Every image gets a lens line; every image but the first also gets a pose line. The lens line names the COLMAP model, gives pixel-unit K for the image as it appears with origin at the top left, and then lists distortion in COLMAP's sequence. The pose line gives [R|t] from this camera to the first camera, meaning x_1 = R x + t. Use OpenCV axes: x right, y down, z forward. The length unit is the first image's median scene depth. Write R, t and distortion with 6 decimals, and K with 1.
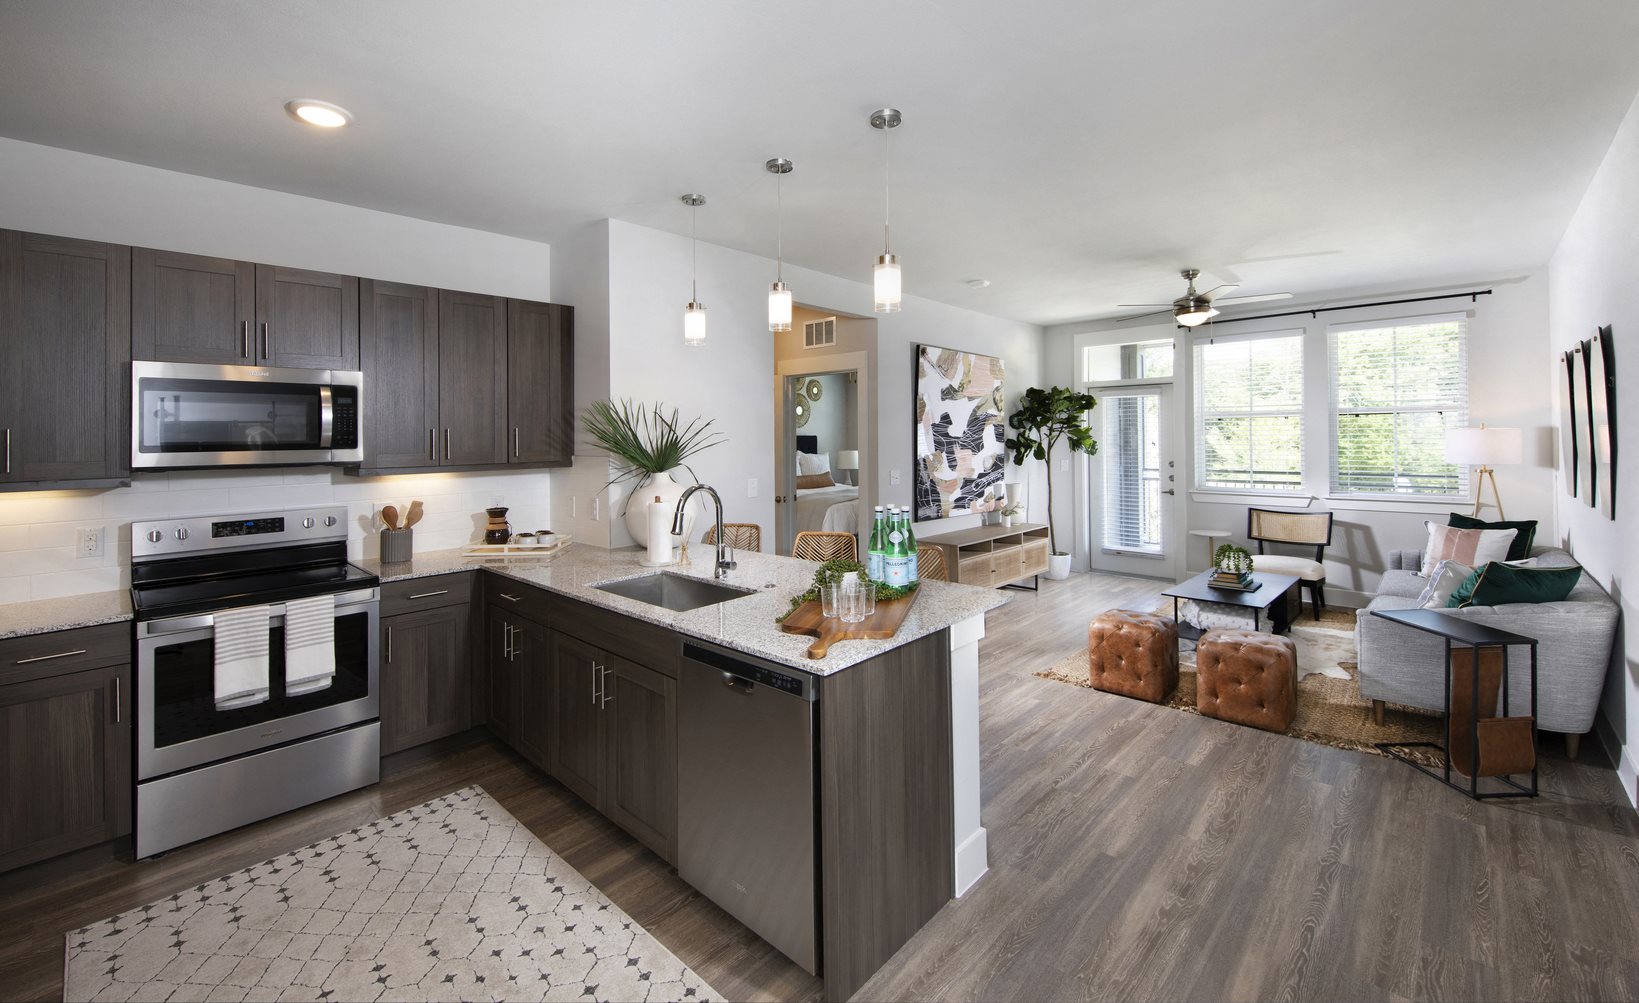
lens RADIAL K [[686.3, 0, 820.5], [0, 686.3, 453.4], [0, 0, 1]] dist [-0.000250, -0.000294]
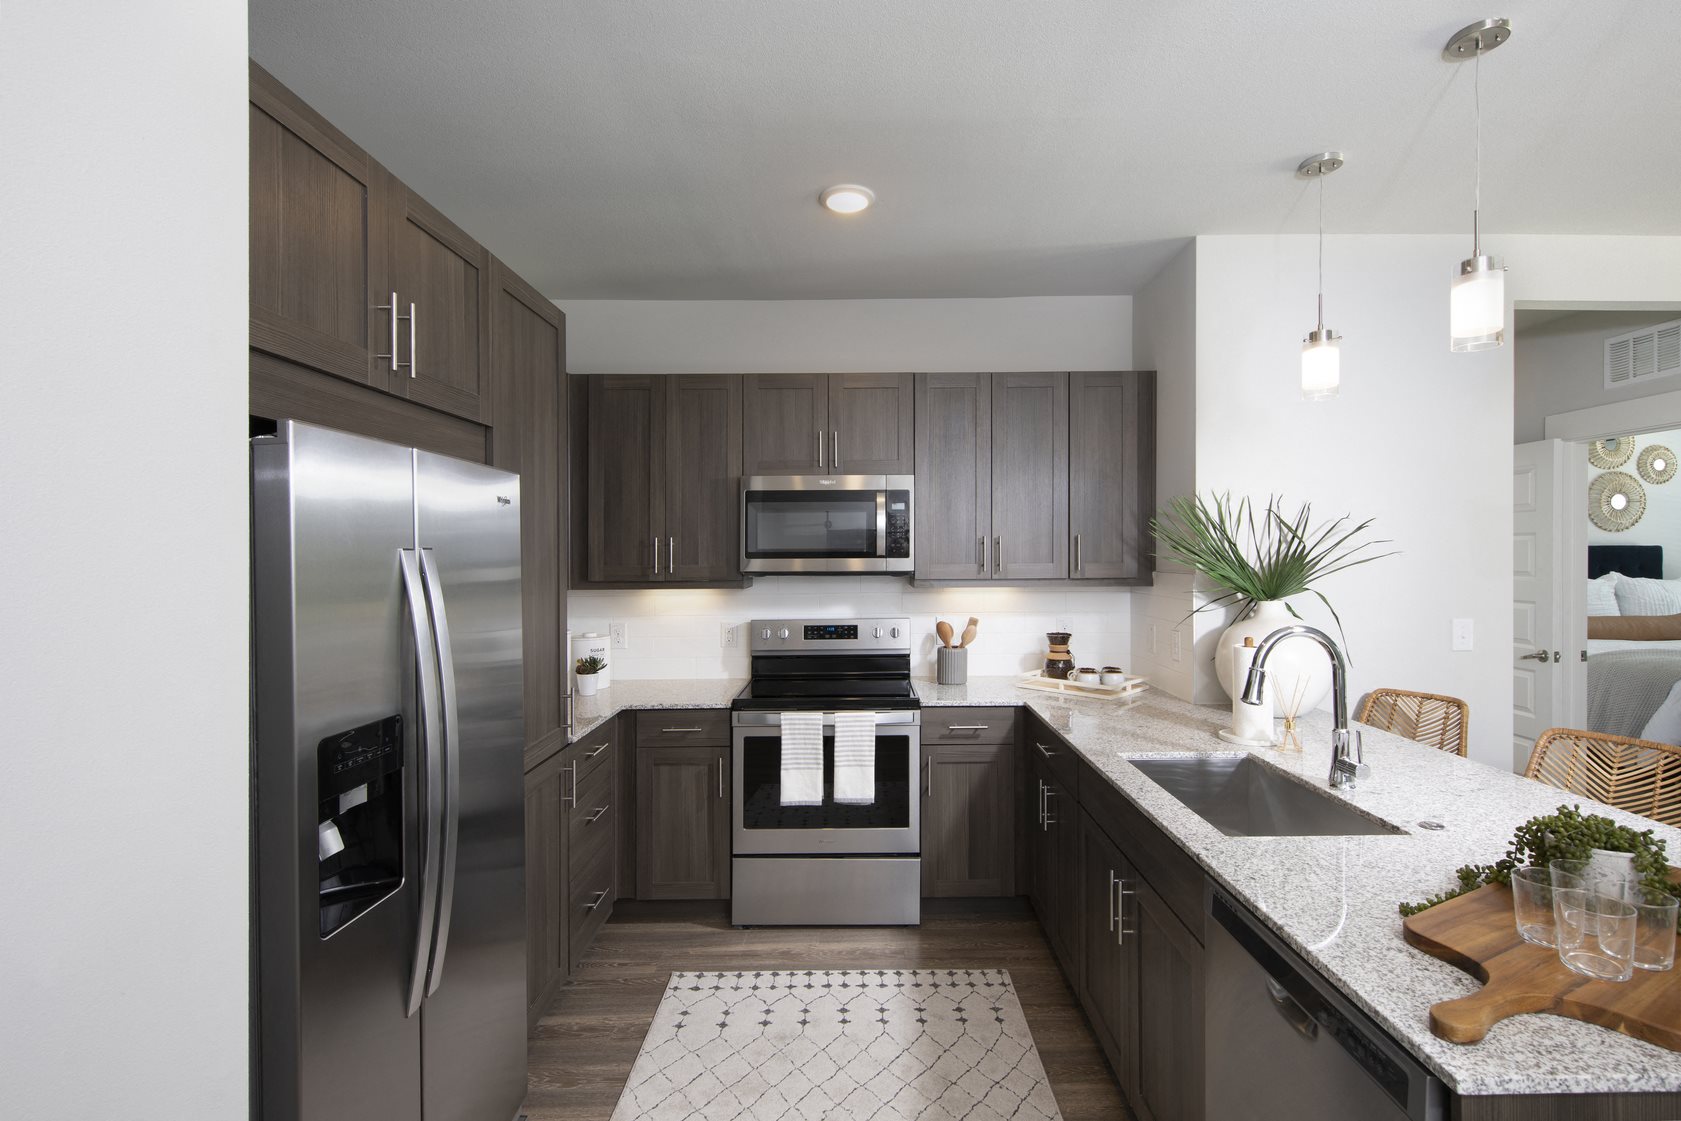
lens RADIAL K [[806.1, 0, 840.5], [0, 806.1, 560.5], [0, 0, 1]] dist [0.018216, -0.009774]
pose [[0.685510, 0.018516, -0.727828, 0.057909], [-0.021950, 0.999748, 0.004760, -0.006511], [0.727733, 0.012713, 0.685743, 0.188154]]
